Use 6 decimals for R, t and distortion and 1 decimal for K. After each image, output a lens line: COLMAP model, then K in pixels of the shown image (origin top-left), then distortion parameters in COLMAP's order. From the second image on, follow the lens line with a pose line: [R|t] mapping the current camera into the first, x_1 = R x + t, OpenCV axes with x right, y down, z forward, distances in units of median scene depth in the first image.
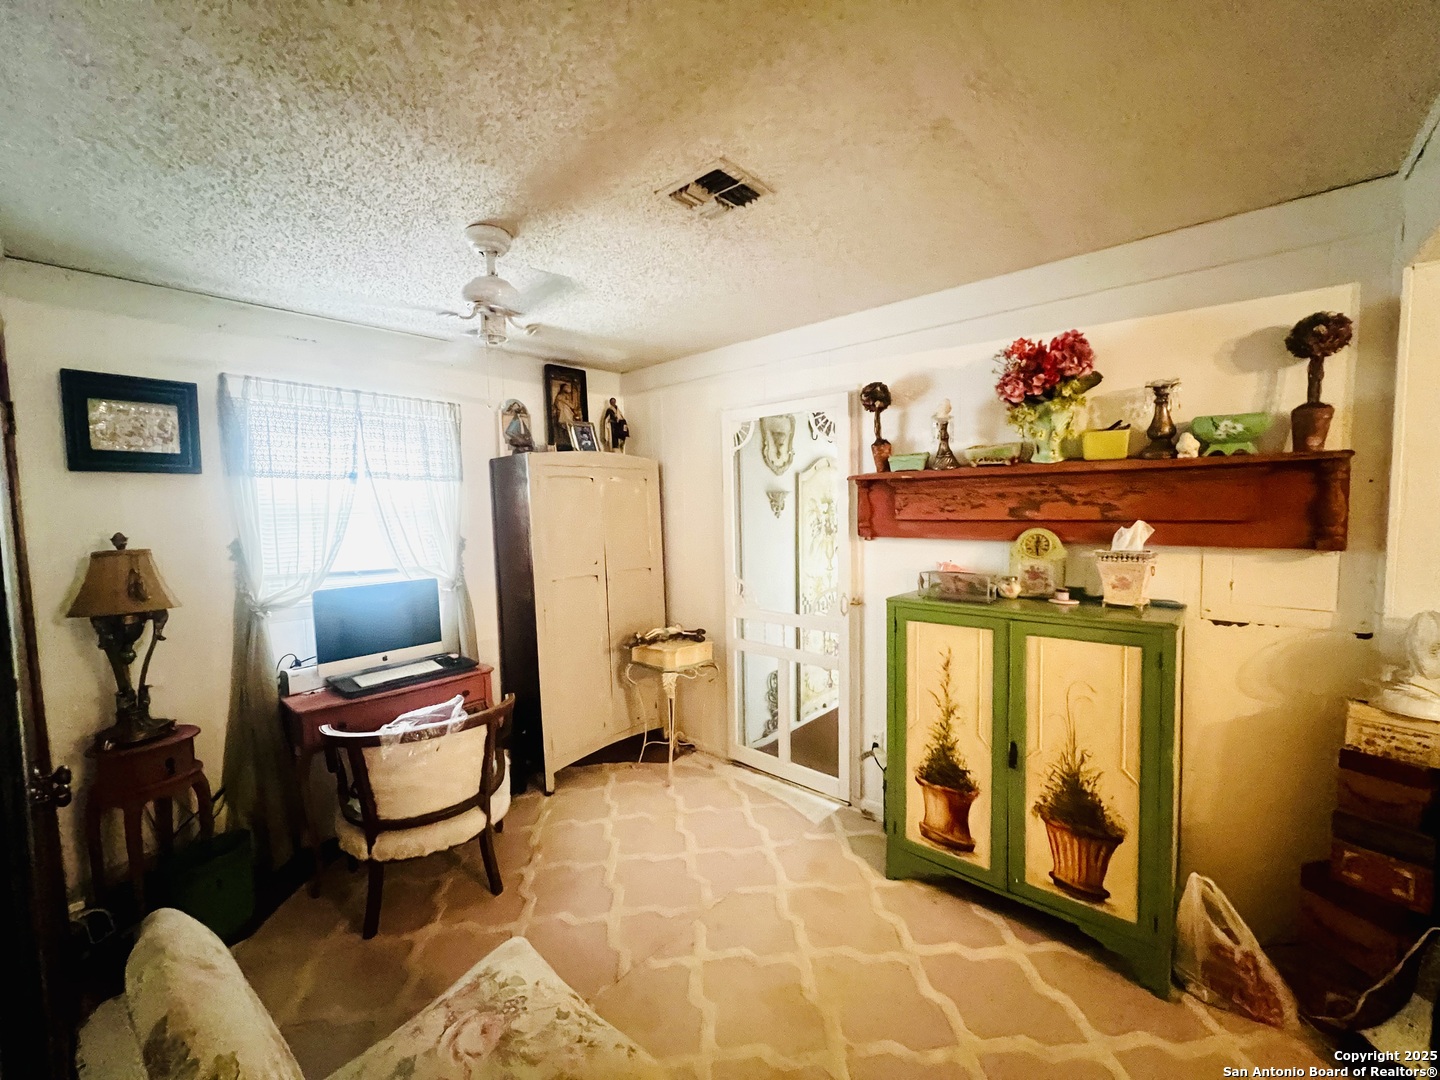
lens RADIAL K [[576.5, 0, 724.3], [0, 576.5, 540.9], [0, 0, 1]] dist [-0.004104, 0.001193]
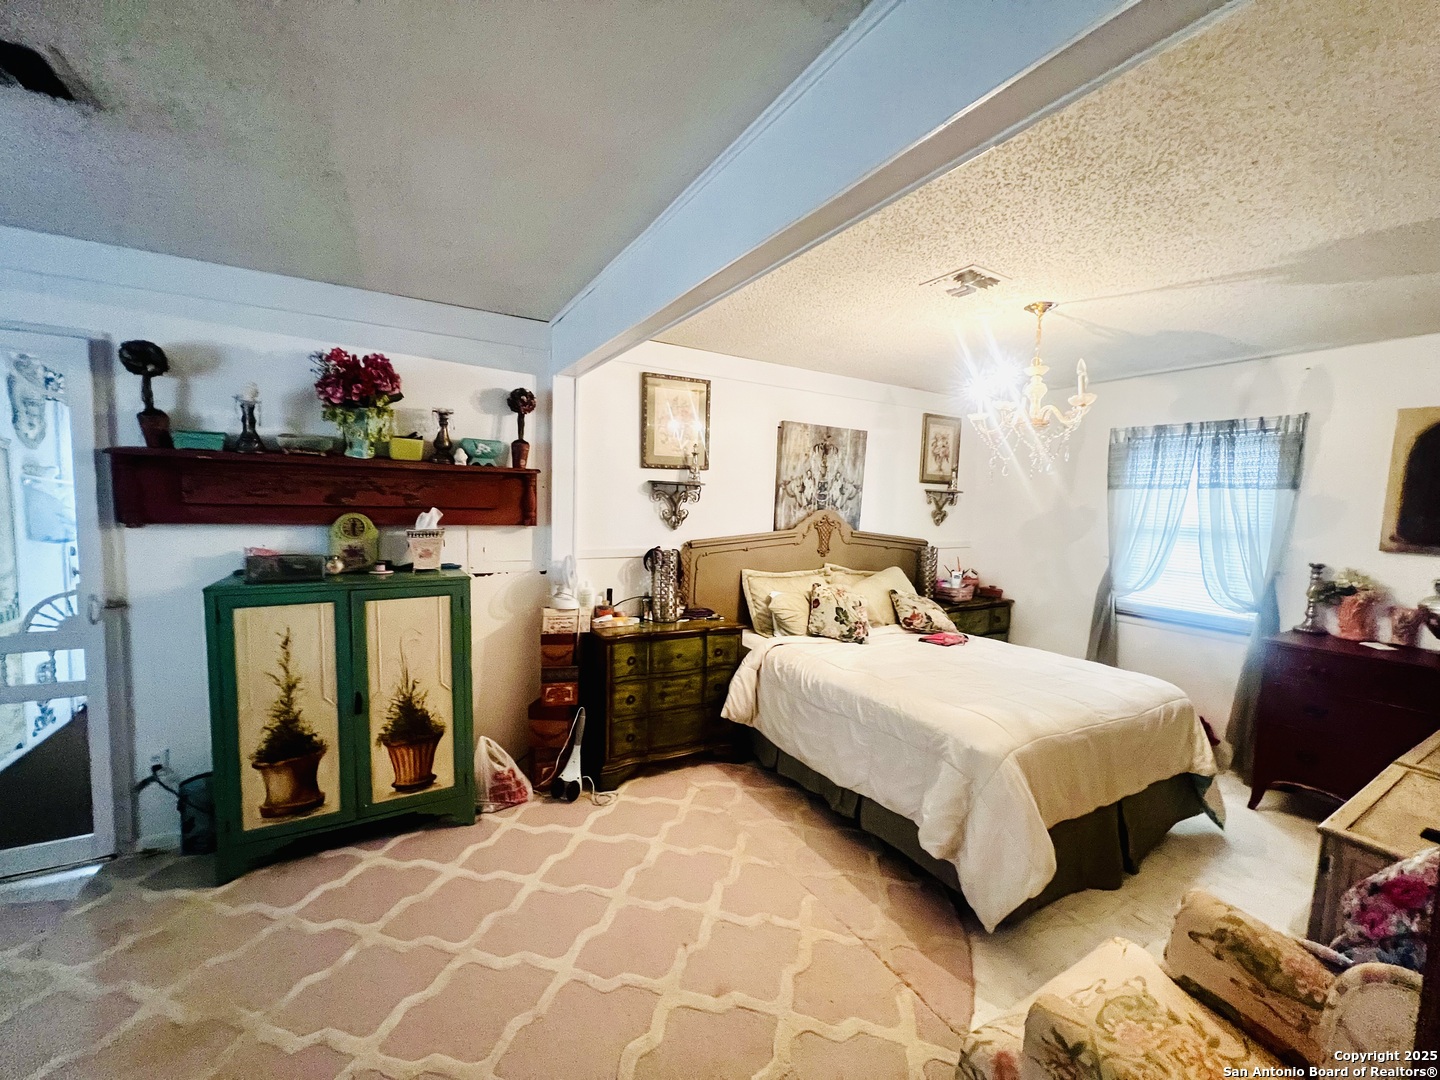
lens RADIAL K [[576.5, 0, 724.1], [0, 576.5, 545.1], [0, 0, 1]] dist [-0.004104, 0.001193]
pose [[0.306378, -0.049002, 0.950648, -0.379253], [0.023879, 0.998756, 0.043786, 0.011171], [-0.951610, 0.009286, 0.307167, -0.088313]]
